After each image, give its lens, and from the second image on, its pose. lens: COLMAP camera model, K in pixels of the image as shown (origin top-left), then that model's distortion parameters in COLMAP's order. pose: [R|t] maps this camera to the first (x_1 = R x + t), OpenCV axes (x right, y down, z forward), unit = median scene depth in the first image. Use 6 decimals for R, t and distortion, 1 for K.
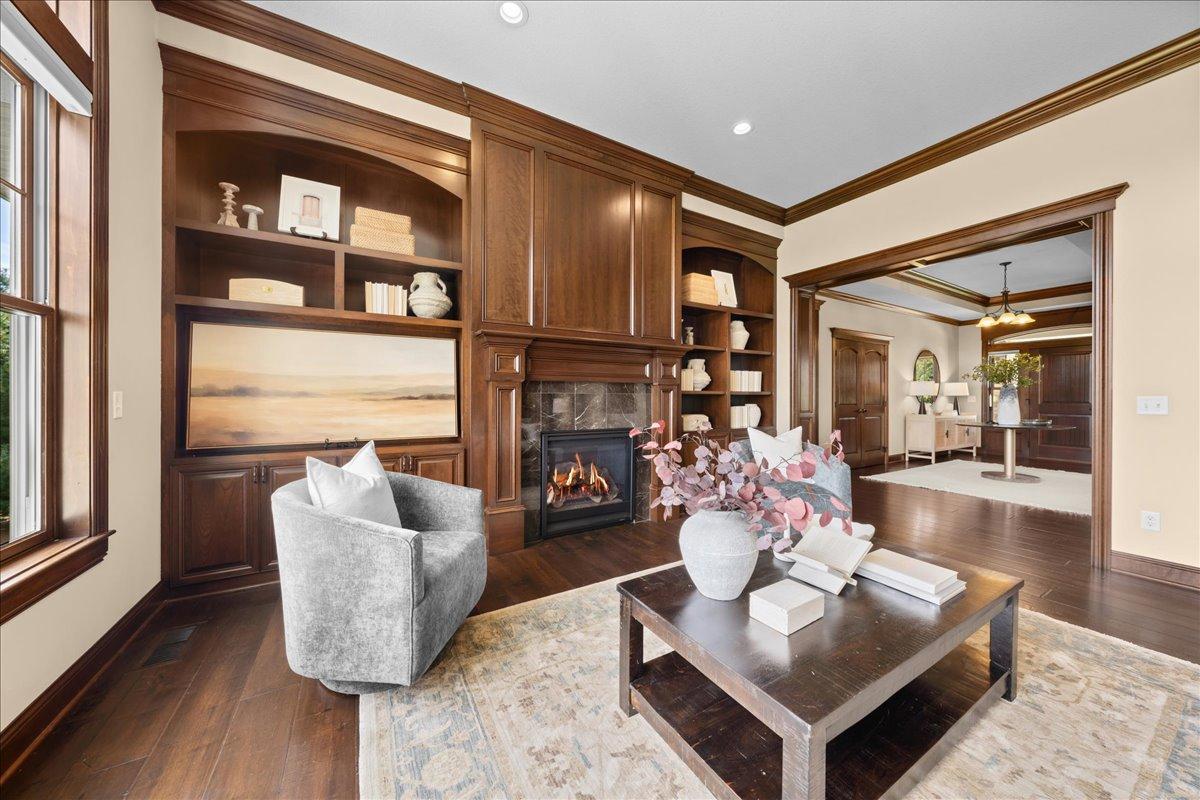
lens RADIAL K [[411.5, 0, 597.3], [0, 411.5, 397.7], [0, 0, 1]] dist [-0.003035, -0.000271]
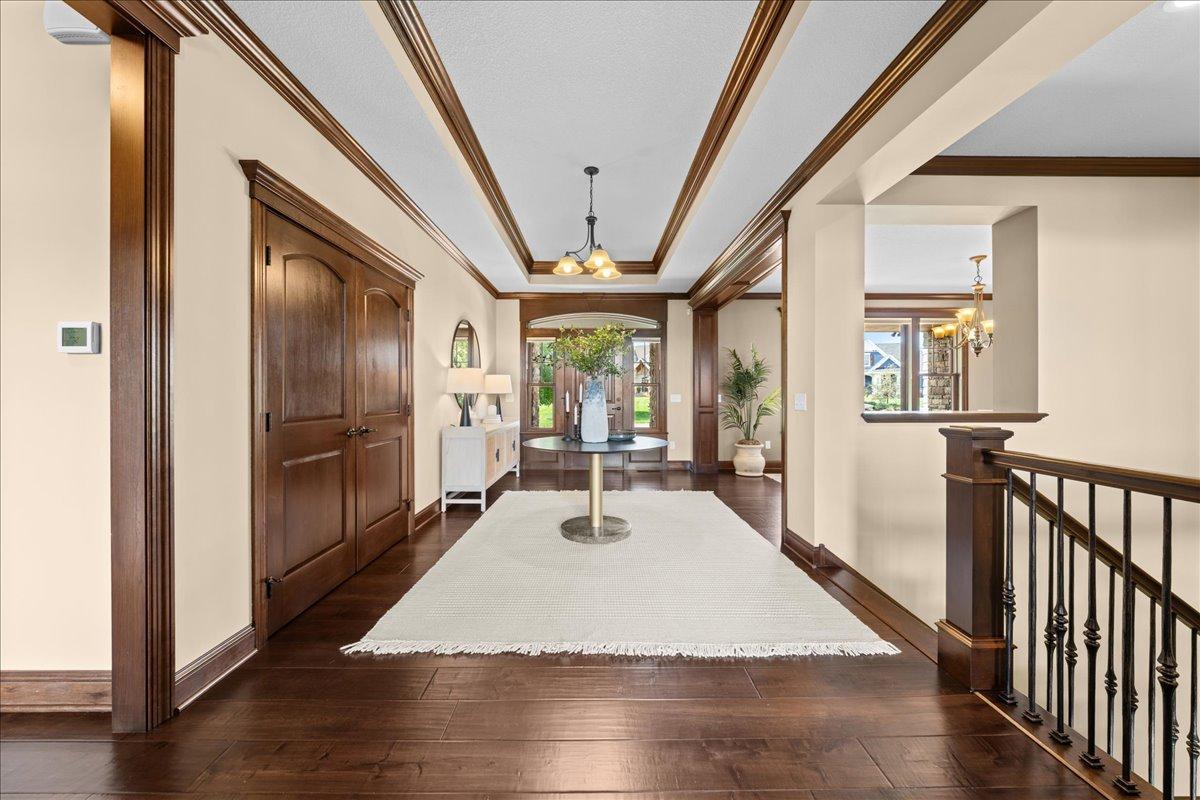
lens RADIAL K [[411.5, 0, 602.3], [0, 411.5, 398.7], [0, 0, 1]] dist [-0.003035, -0.000271]
pose [[0.475799, -0.012338, 0.879467, 0.373827], [0.007374, 0.999922, 0.010039, -0.002142], [-0.879523, 0.001709, 0.475853, 0.552942]]
